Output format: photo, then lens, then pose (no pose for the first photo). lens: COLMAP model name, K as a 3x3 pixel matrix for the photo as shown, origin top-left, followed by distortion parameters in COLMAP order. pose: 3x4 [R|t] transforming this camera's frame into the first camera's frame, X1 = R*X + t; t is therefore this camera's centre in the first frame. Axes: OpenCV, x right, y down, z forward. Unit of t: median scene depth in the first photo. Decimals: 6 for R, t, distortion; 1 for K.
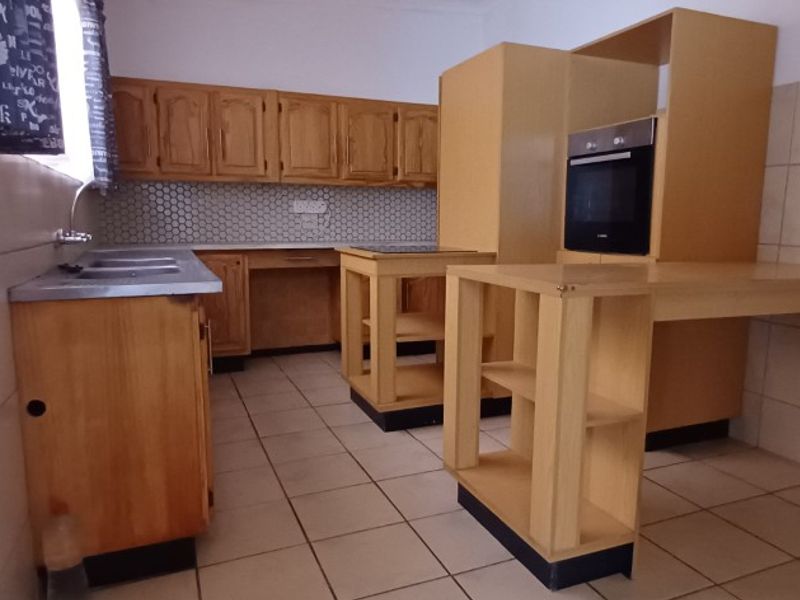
lens RADIAL K [[606.3, 0, 423.9], [0, 606.3, 308.9], [0, 0, 1]] dist [0.001720, -0.003996]
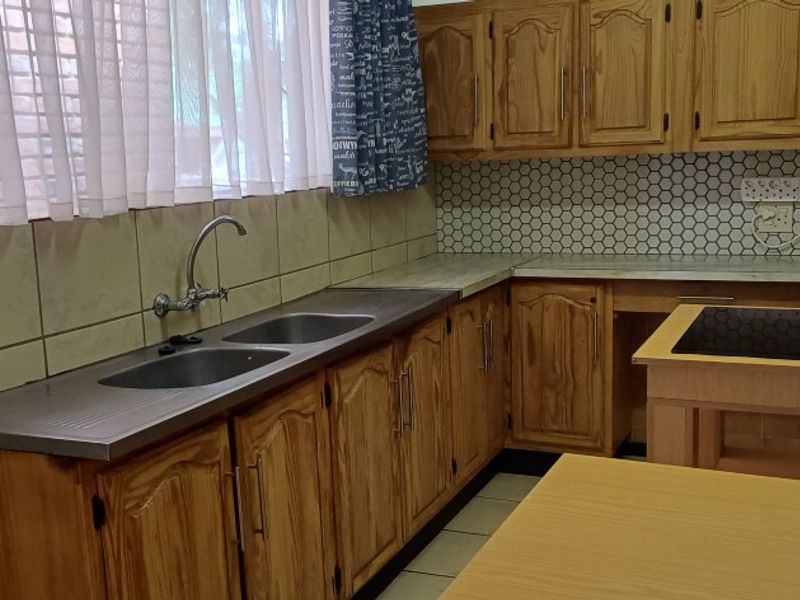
lens RADIAL K [[992.0, 0, 400.0], [0, 992.0, 300.0], [0, 0, 1]] dist [0.184760, -0.055467]
pose [[0.675148, 0.087816, -0.732436, 0.253643], [-0.069903, 0.996037, 0.054985, -0.111675], [0.734362, 0.014077, 0.678612, 0.215419]]
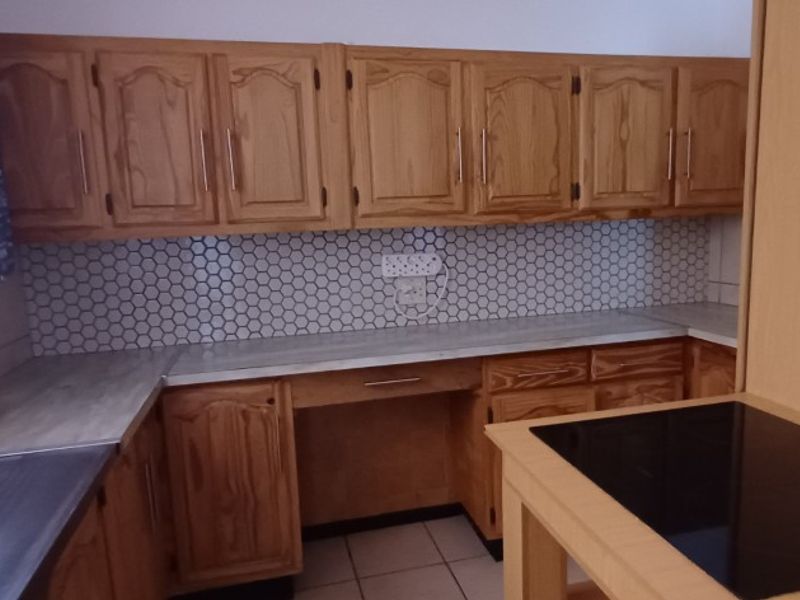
lens RADIAL K [[606.3, 0, 423.9], [0, 606.3, 308.9], [0, 0, 1]] dist [0.001720, -0.003996]
pose [[0.987317, -0.017145, -0.157835, -0.101844], [0.018511, 0.999803, 0.007186, -0.146428], [0.157680, -0.010016, 0.987439, 0.517031]]
